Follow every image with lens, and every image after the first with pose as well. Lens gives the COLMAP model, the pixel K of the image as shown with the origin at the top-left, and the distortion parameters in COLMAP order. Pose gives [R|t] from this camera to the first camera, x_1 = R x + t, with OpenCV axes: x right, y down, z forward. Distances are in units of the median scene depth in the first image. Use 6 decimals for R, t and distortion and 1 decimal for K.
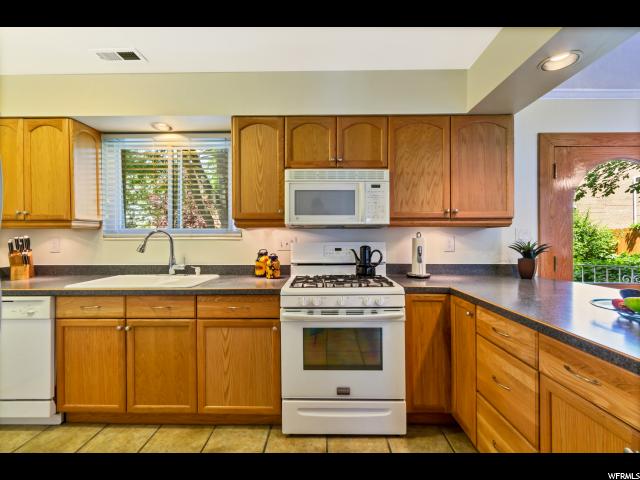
lens RADIAL K [[301.7, 0, 317.4], [0, 301.7, 242.0], [0, 0, 1]] dist [0.000065, -0.000507]
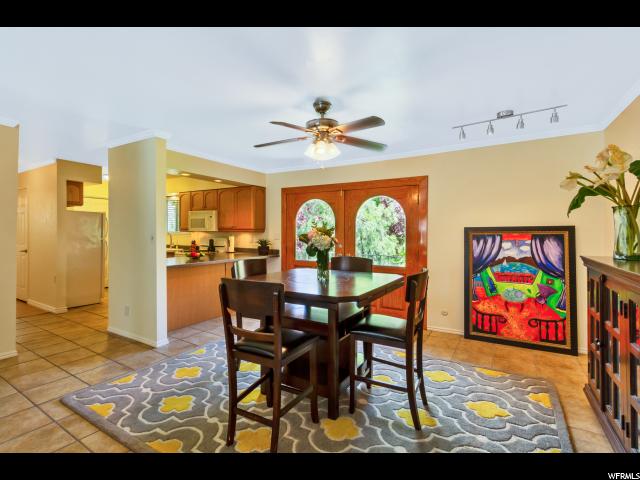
lens RADIAL K [[301.7, 0, 317.4], [0, 301.7, 242.0], [0, 0, 1]] dist [0.000065, -0.000507]
pose [[0.863110, 0.023503, -0.504469, 2.352618], [-0.013959, 0.999645, 0.022690, -0.036331], [0.504823, -0.012542, 0.863132, -0.834461]]
